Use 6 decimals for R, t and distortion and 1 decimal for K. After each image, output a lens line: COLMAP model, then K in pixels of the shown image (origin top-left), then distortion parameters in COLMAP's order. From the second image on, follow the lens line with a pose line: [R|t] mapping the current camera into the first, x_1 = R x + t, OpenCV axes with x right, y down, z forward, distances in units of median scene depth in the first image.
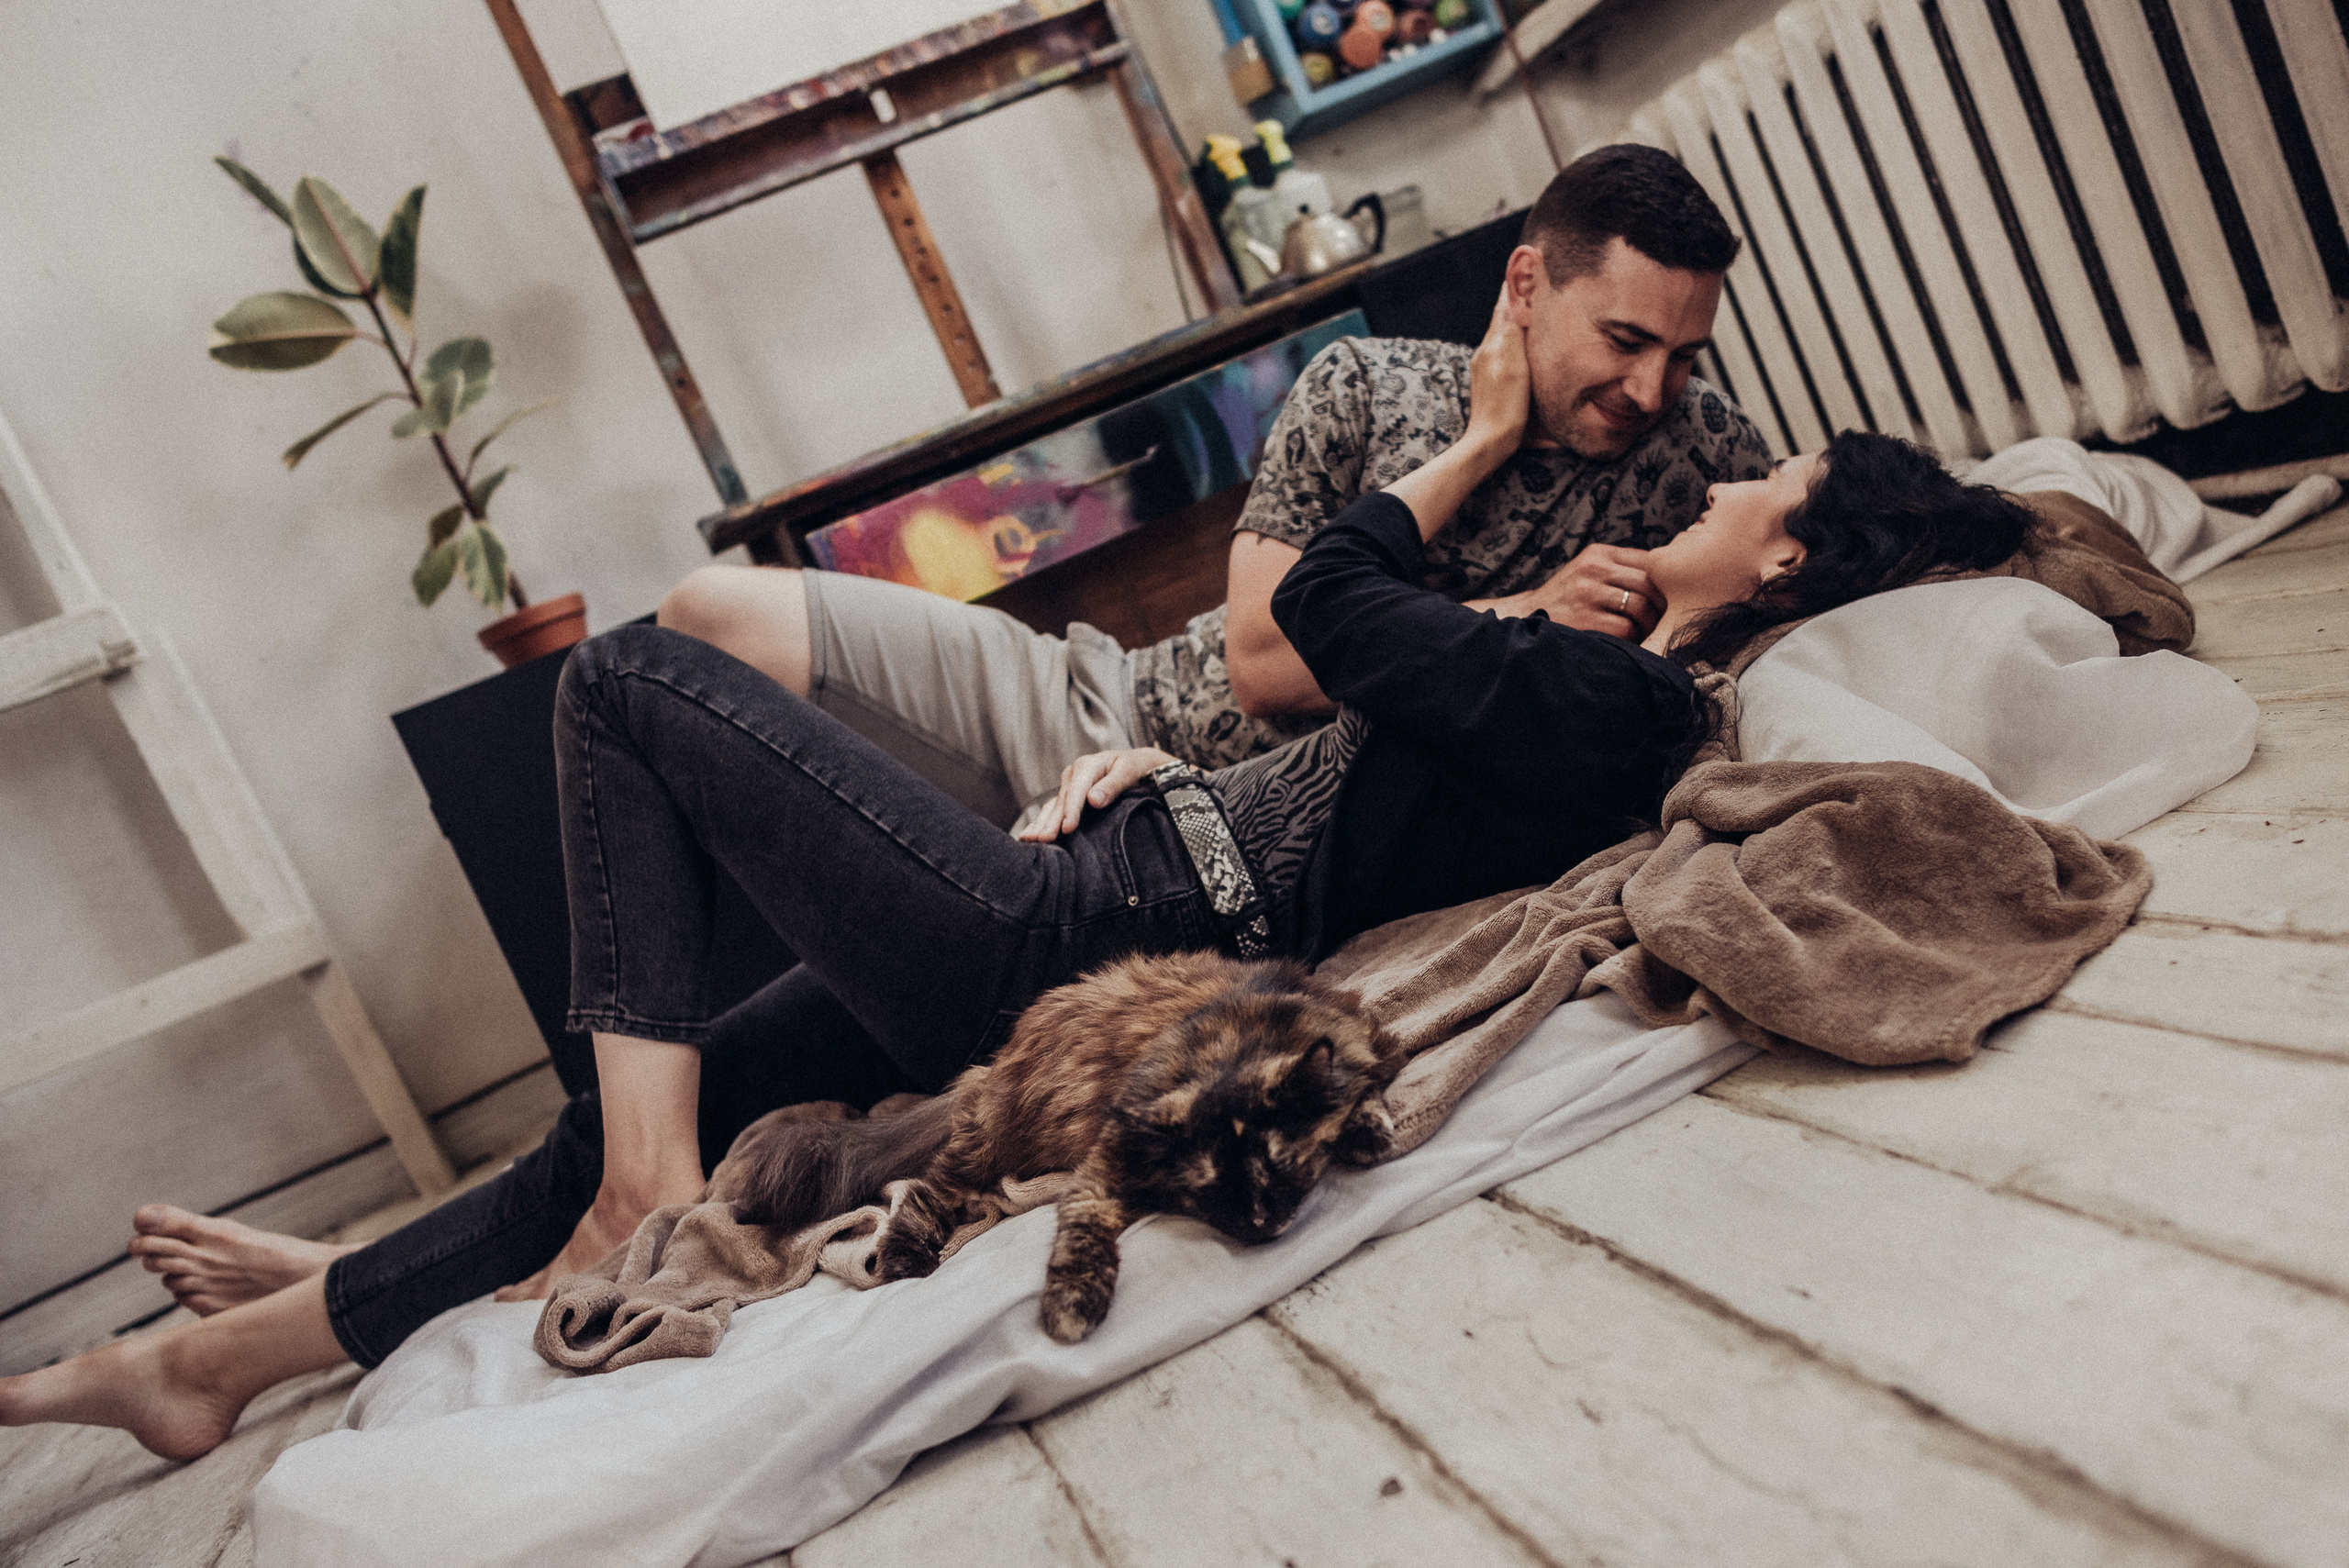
lens RADIAL K [[2163.2, 0, 1268.8], [0, 2163.2, 858.3], [0, 0, 1]] dist [0.015952, 0.022090]
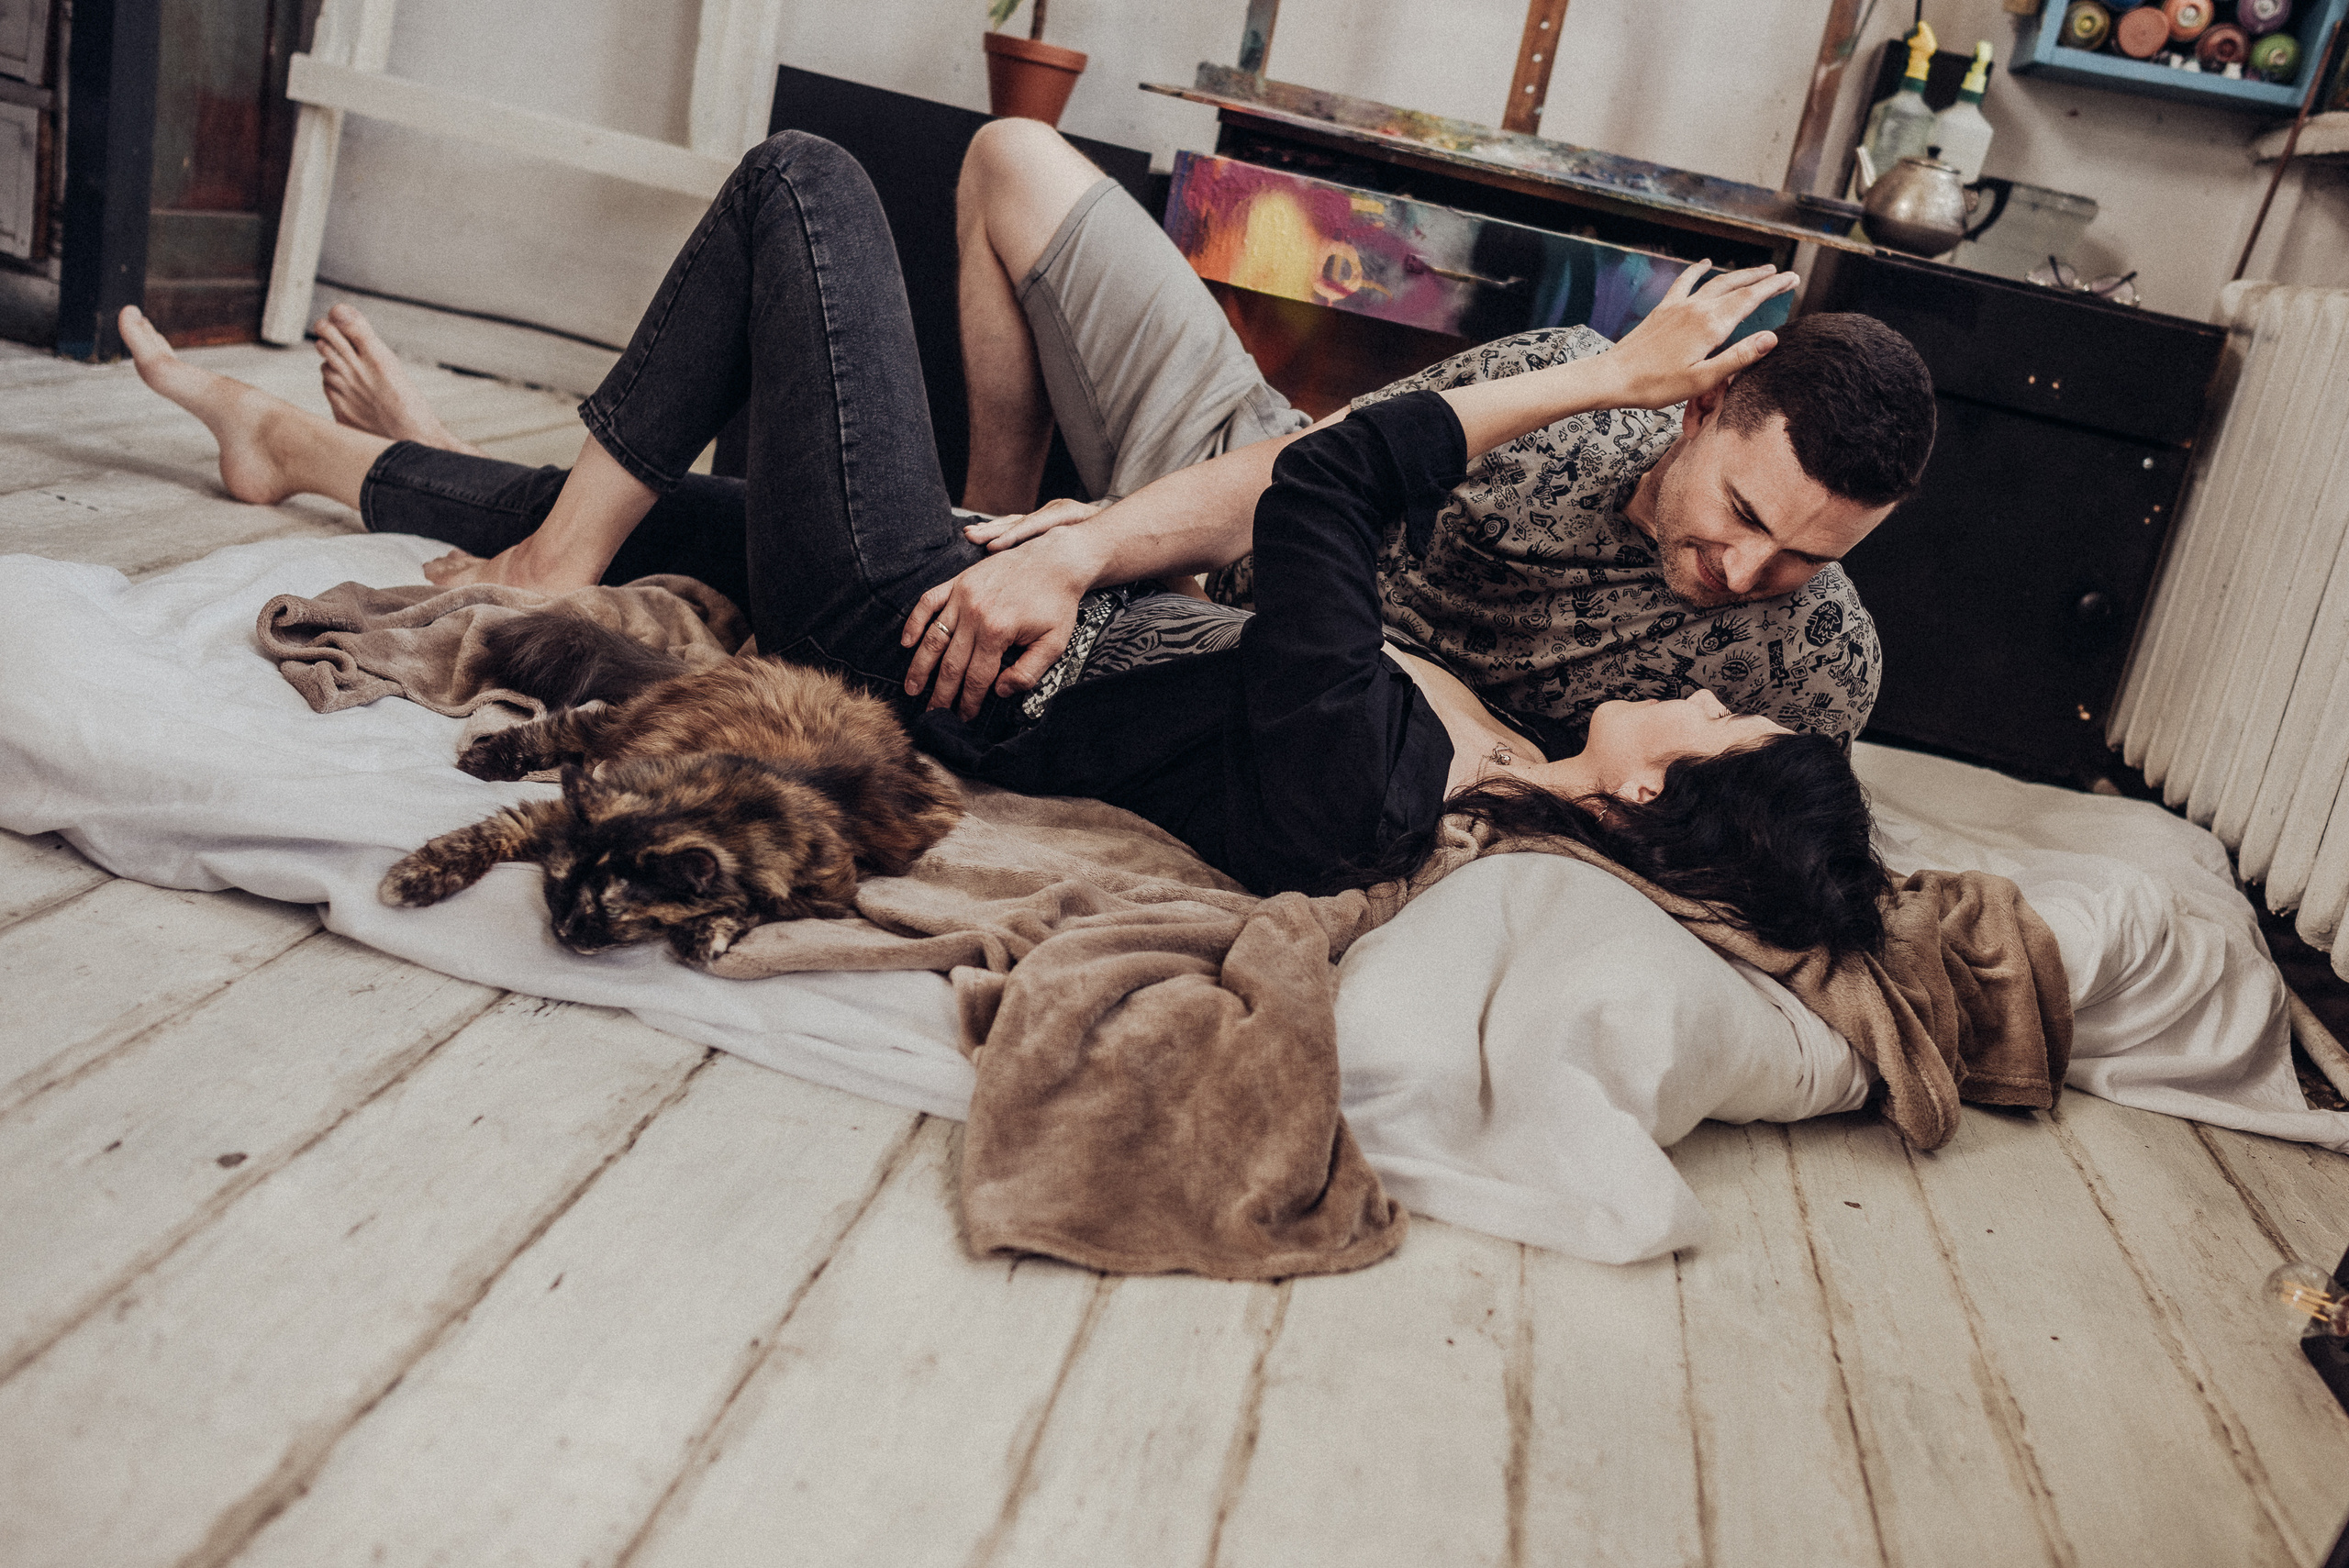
lens RADIAL K [[2235.9, 0, 1201.0], [0, 2235.9, 783.4], [0, 0, 1]] dist [0.013373, 0.026622]
pose [[0.723792, 0.649219, -0.233754, 0.351025], [-0.597239, 0.759095, 0.258998, -0.302161], [0.345588, -0.047854, 0.937165, 0.006721]]
